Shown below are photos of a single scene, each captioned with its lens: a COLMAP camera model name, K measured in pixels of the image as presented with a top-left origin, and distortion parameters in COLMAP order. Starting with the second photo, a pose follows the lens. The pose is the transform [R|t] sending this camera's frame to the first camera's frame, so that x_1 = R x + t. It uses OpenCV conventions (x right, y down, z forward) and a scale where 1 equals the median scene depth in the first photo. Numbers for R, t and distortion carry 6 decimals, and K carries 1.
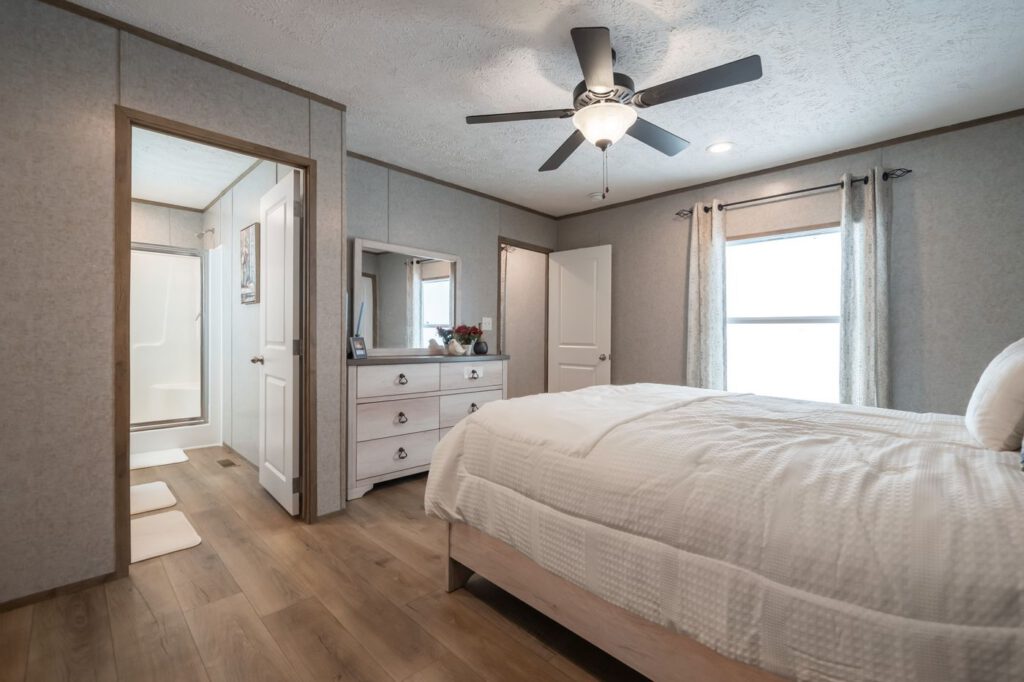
lens RADIAL K [[433.6, 0, 513.1], [0, 433.6, 341.2], [0, 0, 1]] dist [-0.003425, -0.000118]
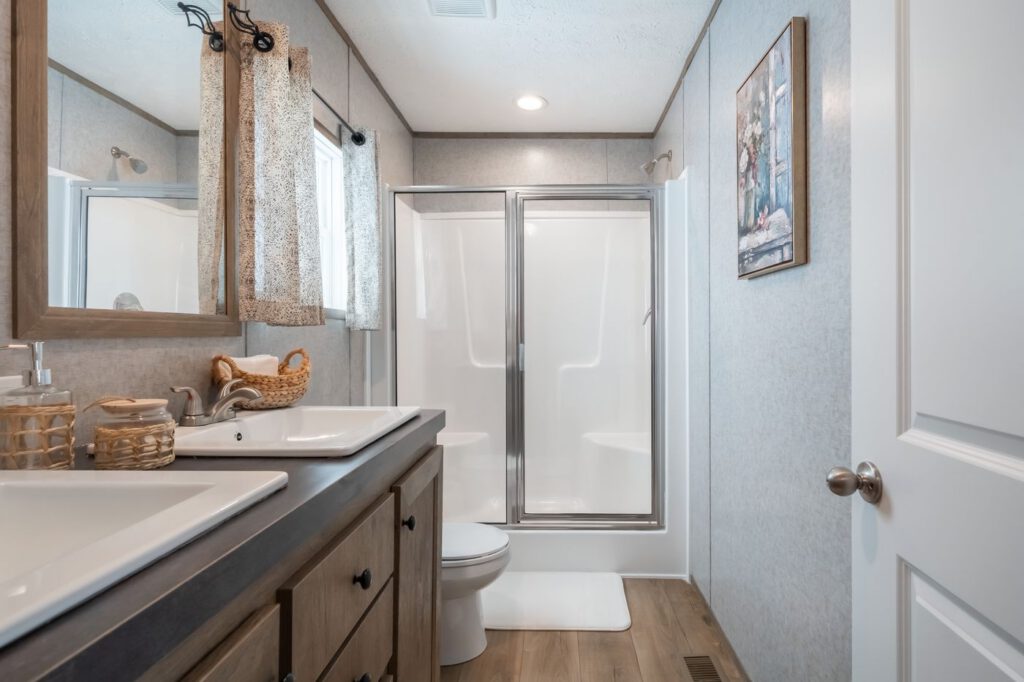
lens RADIAL K [[521.1, 0, 517.3], [0, 521.1, 336.2], [0, 0, 1]] dist [-0.000569, -0.000940]
pose [[0.642177, -0.010569, -0.766484, -0.394069], [-0.000886, 0.999894, -0.014529, -0.027441], [0.766556, 0.010009, 0.642100, 0.542488]]
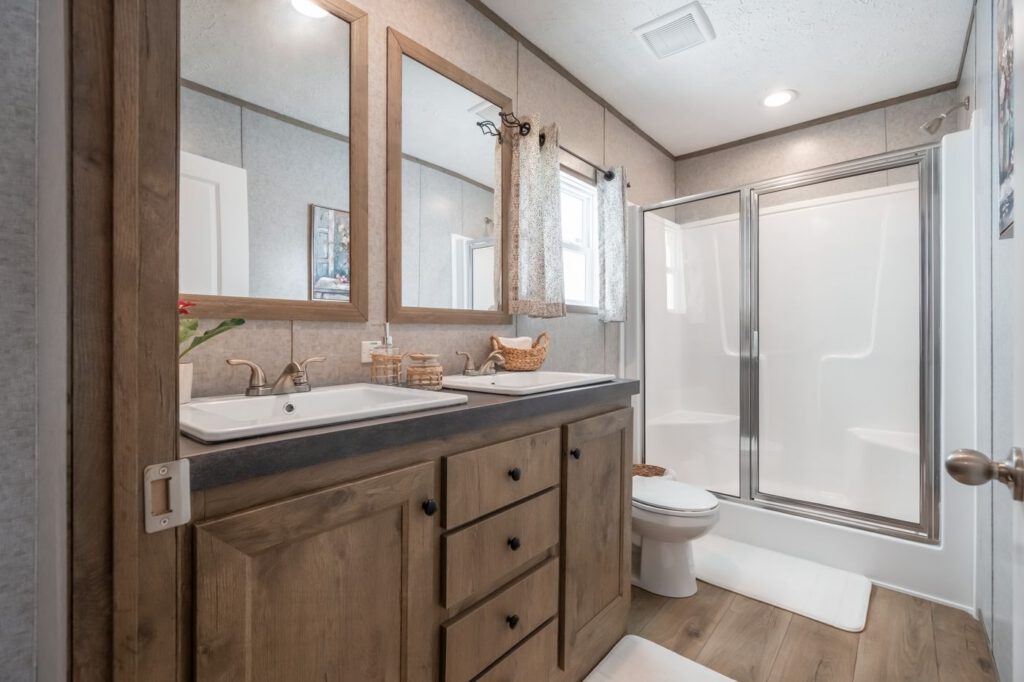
lens RADIAL K [[433.6, 0, 518.1], [0, 433.6, 338.4], [0, 0, 1]] dist [-0.003425, -0.000118]
pose [[0.005403, -0.014636, -0.999878, -0.313964], [-0.005328, 0.999878, -0.014664, -0.006515], [0.999971, 0.005406, 0.005324, 0.655604]]
